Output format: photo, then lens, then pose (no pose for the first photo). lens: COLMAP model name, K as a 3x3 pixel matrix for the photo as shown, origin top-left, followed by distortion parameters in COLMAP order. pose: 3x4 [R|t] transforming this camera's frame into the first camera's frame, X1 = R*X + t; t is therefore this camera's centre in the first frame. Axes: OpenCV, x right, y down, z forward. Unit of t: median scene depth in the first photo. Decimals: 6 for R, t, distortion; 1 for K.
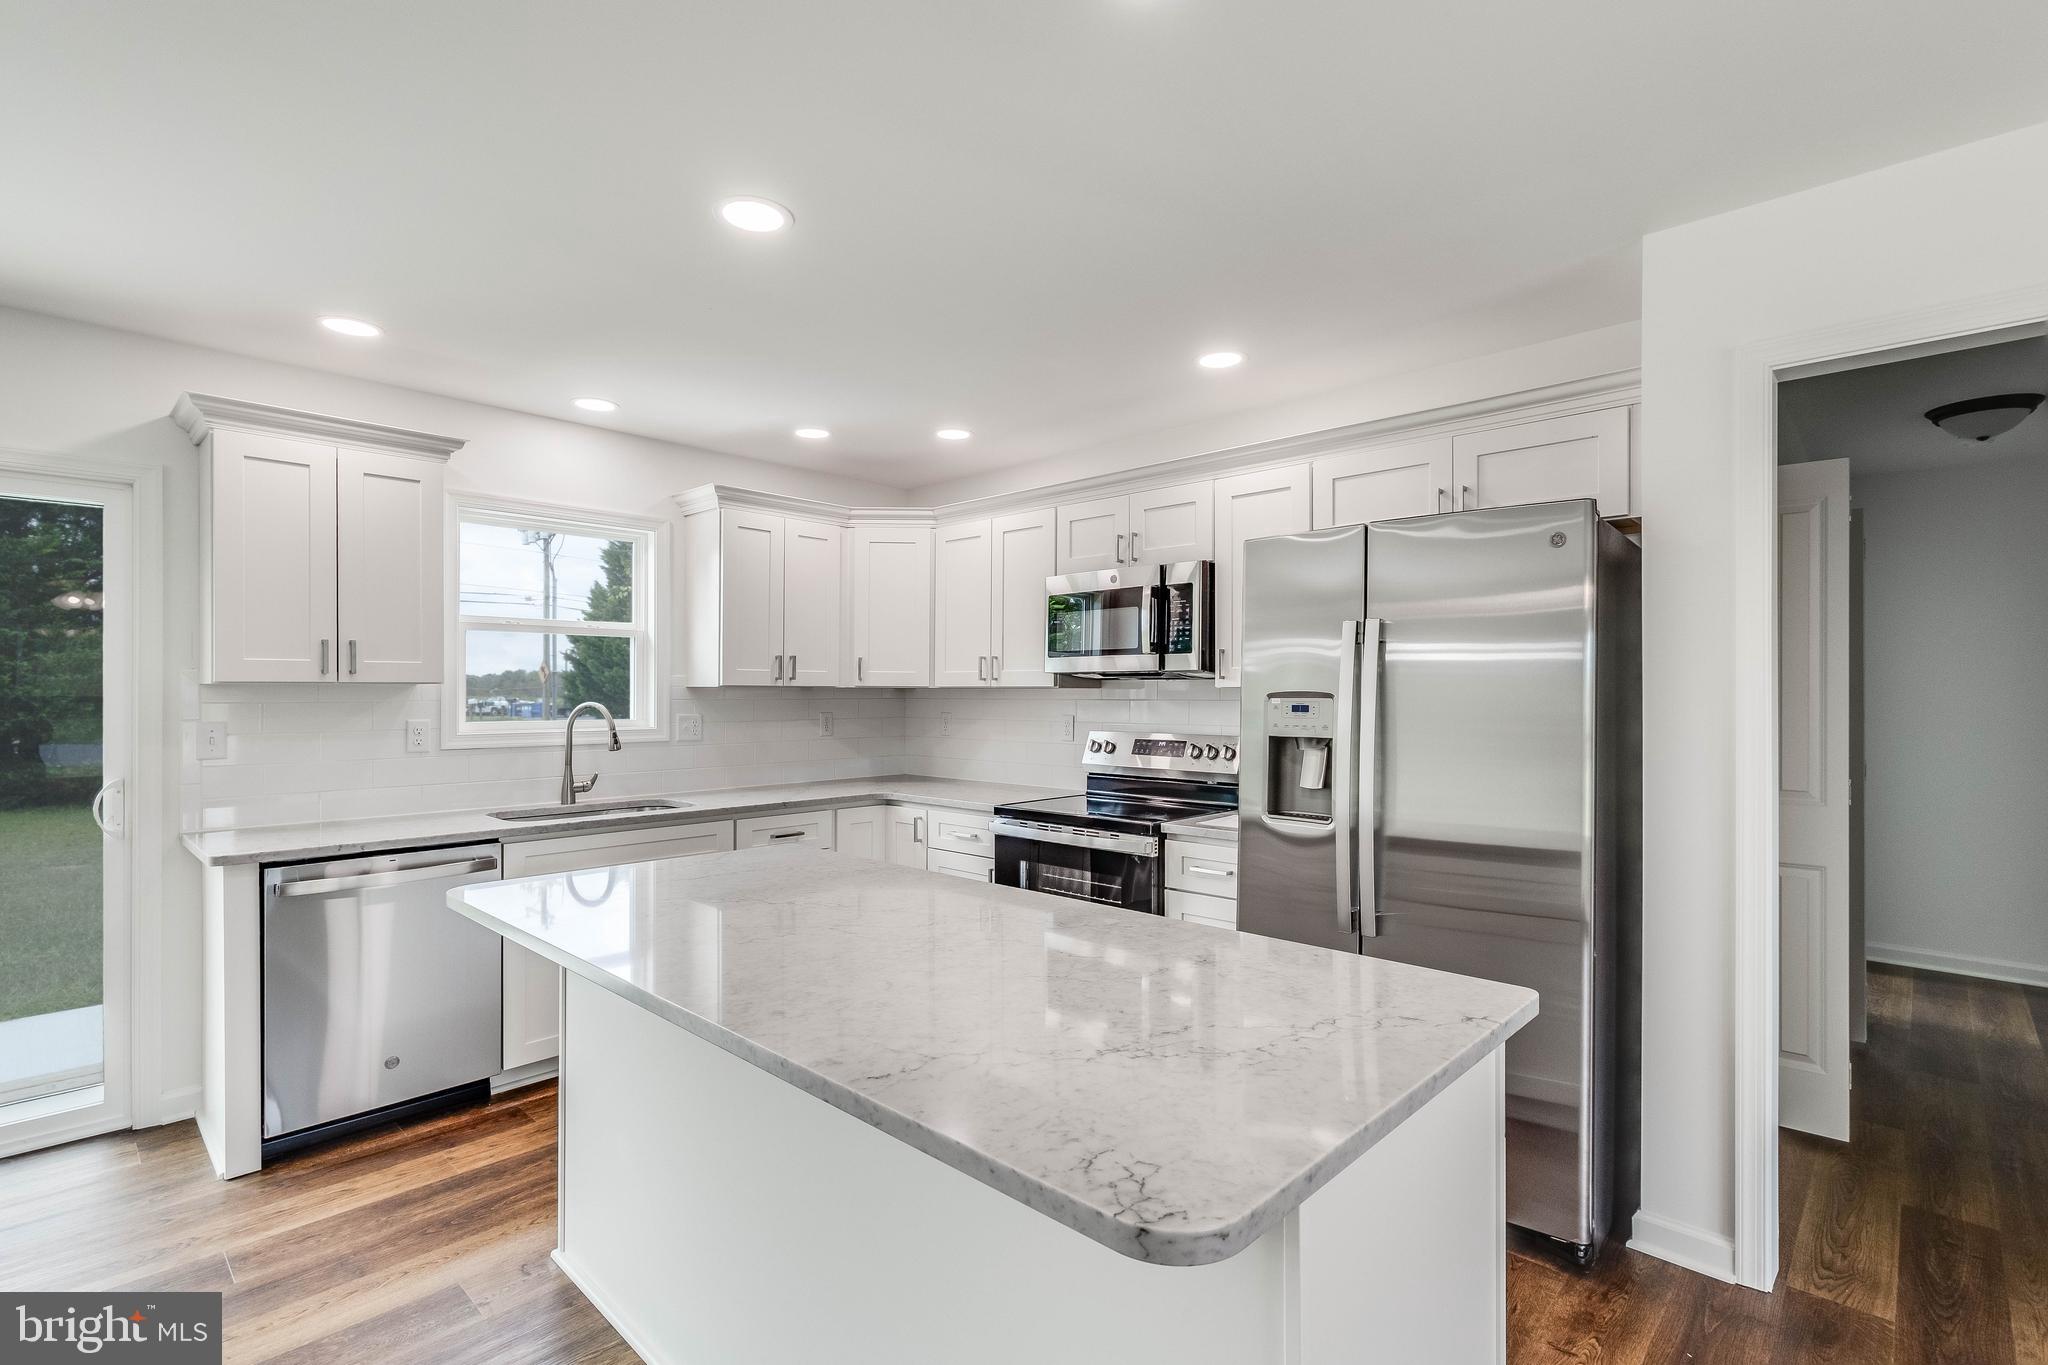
lens RADIAL K [[954.9, 0, 1014.8], [0, 954.9, 689.5], [0, 0, 1]] dist [0.001230, 0.000960]
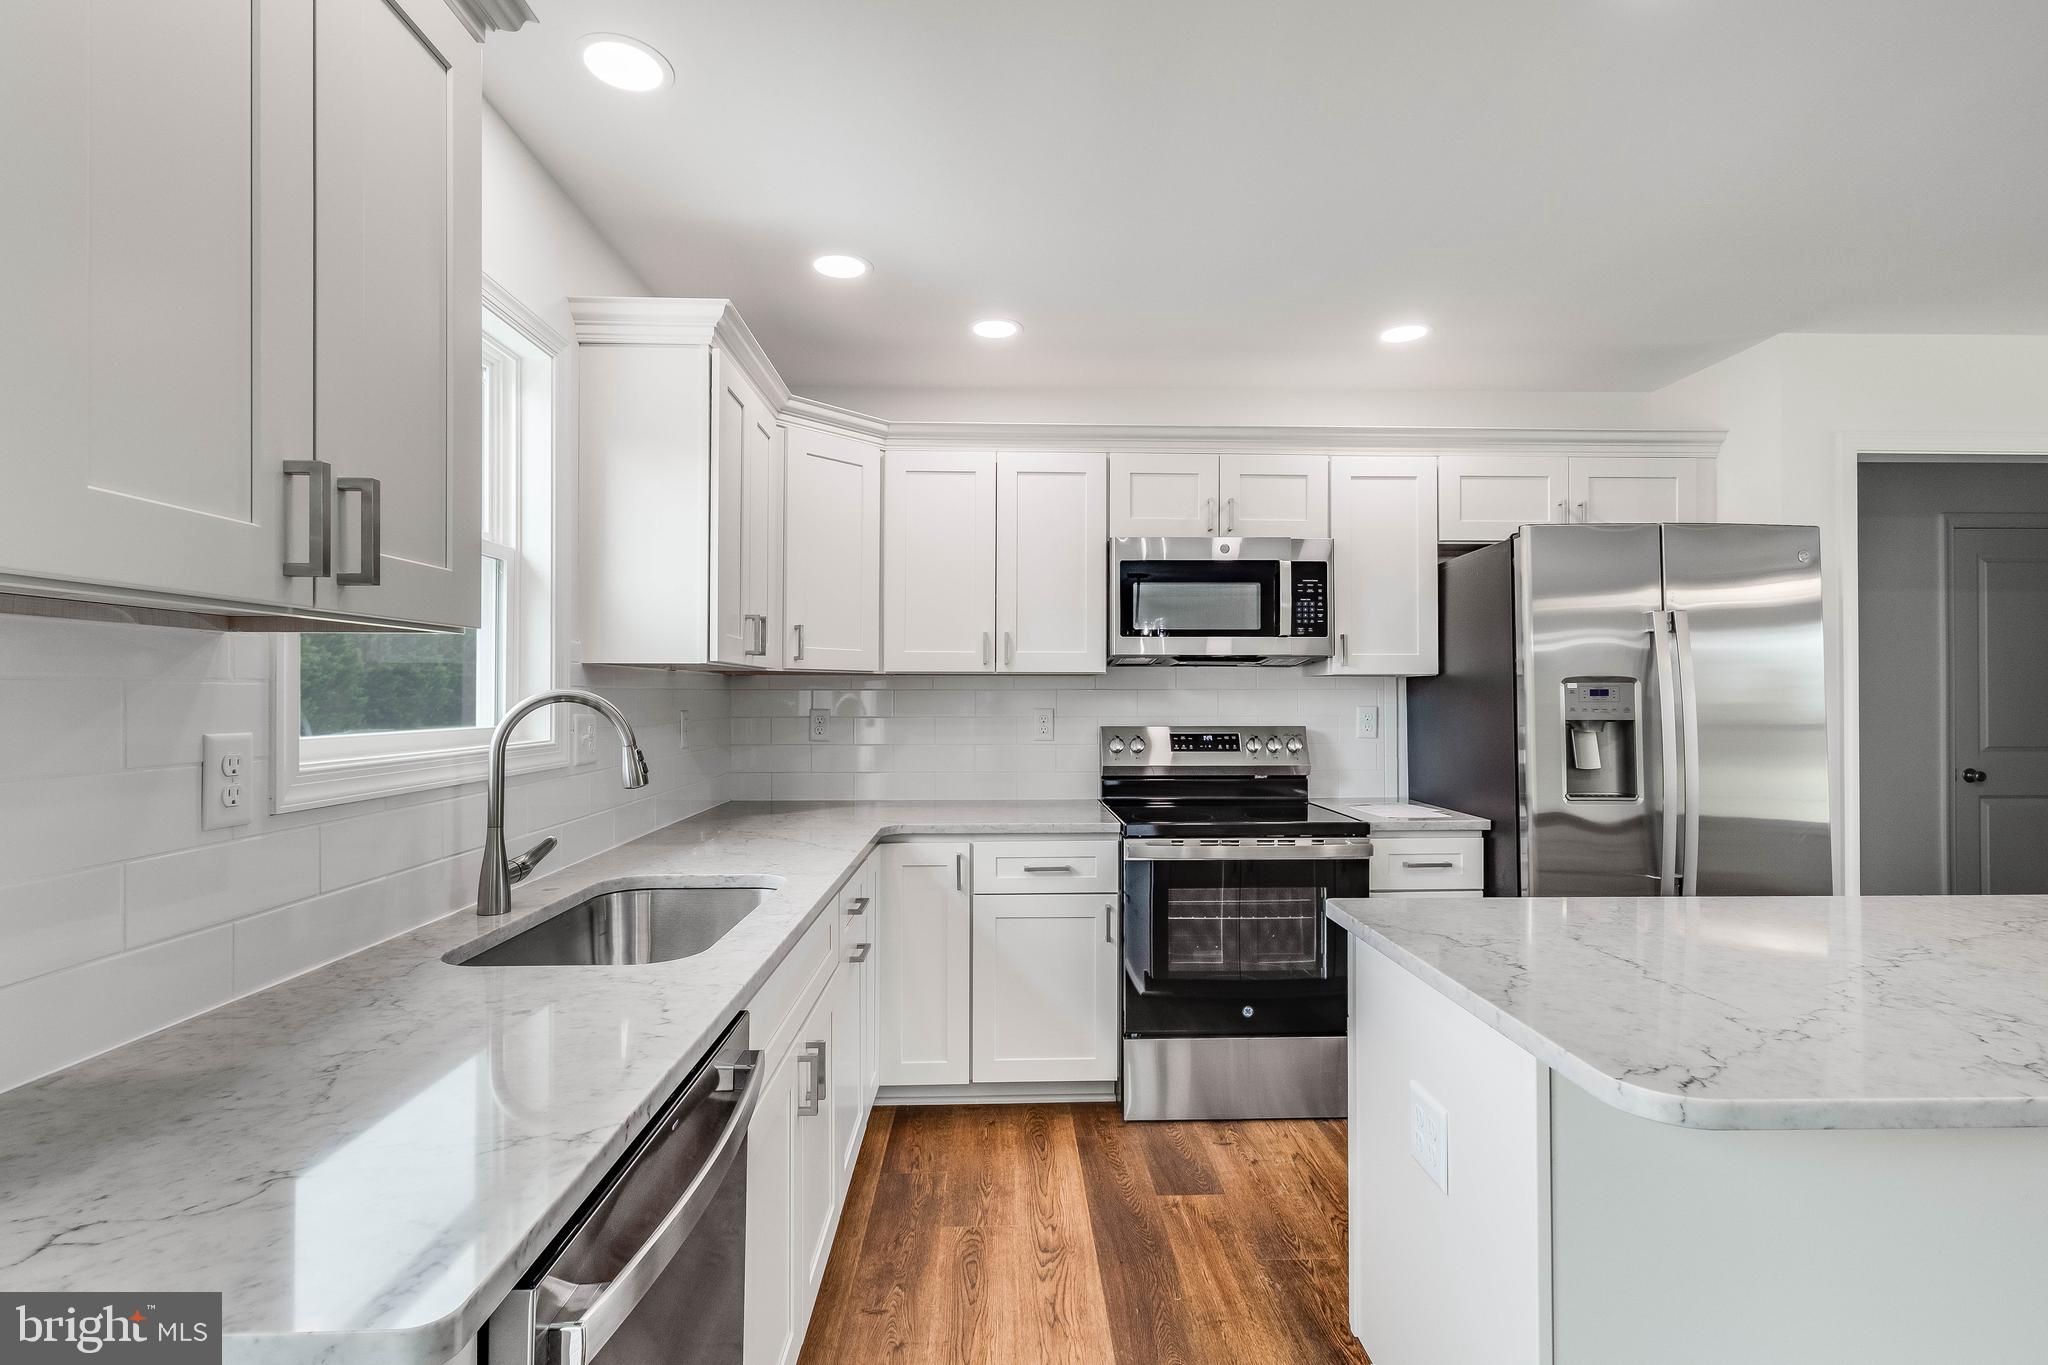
lens RADIAL K [[954.9, 0, 1023.3], [0, 954.9, 685.0], [0, 0, 1]] dist [0.001230, 0.000960]
pose [[0.703036, 0.008539, 0.711103, -0.611092], [-0.002645, 0.999952, -0.009393, 0.015976], [-0.711150, 0.004723, 0.703025, 0.497387]]
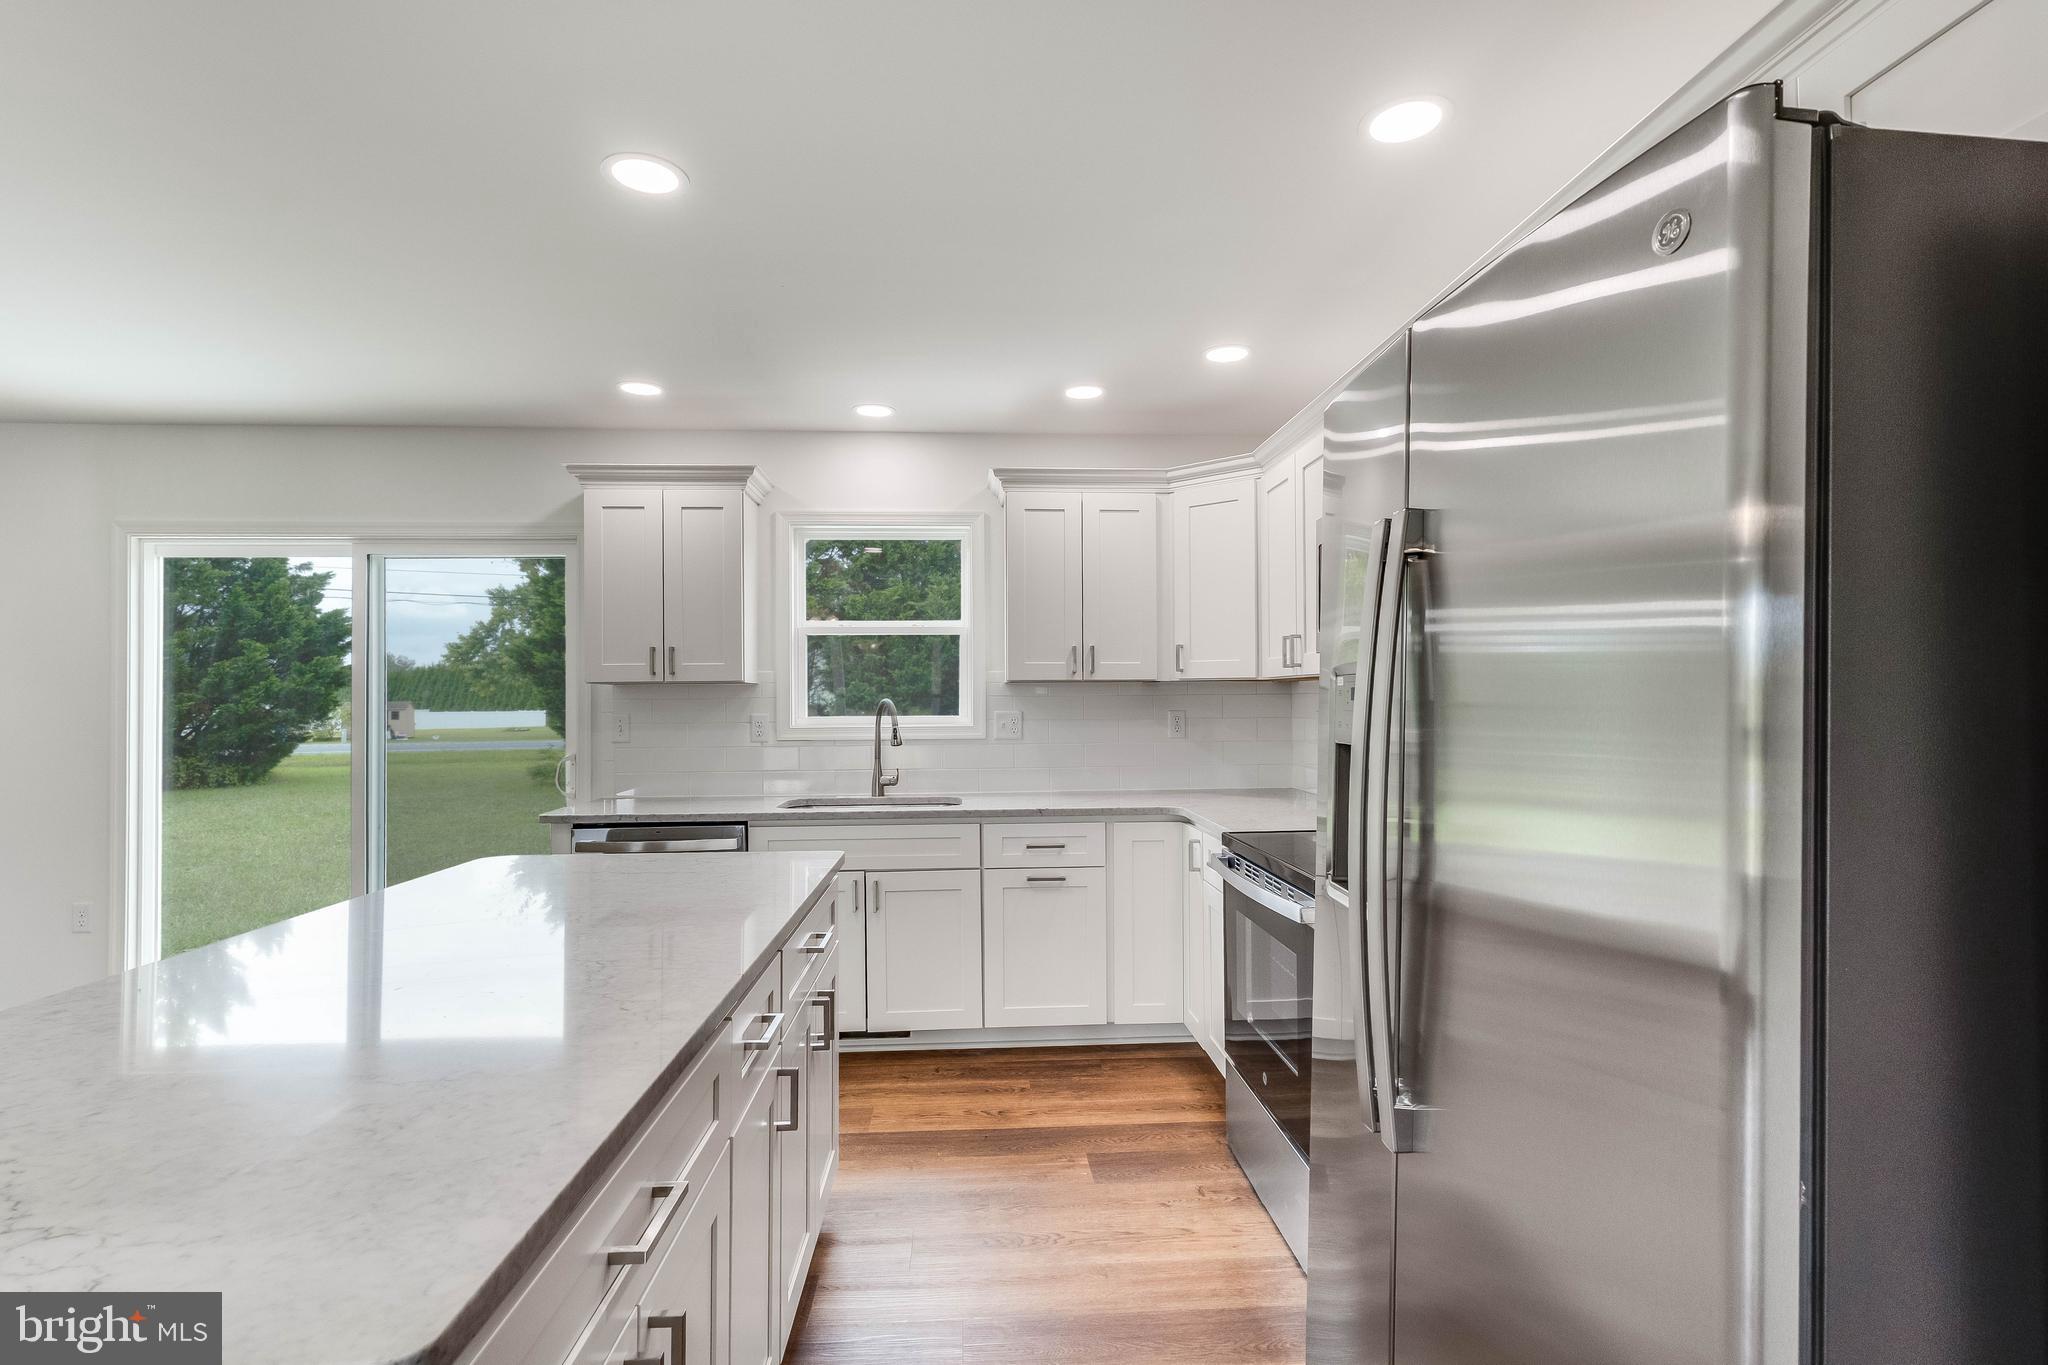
lens RADIAL K [[954.9, 0, 1007.2], [0, 954.9, 688.7], [0, 0, 1]] dist [0.001230, 0.000960]
pose [[0.731917, -0.009996, -0.681321, 0.351903], [0.009243, 0.999946, -0.004742, 0.008611], [0.681332, -0.002827, 0.731969, 0.326523]]
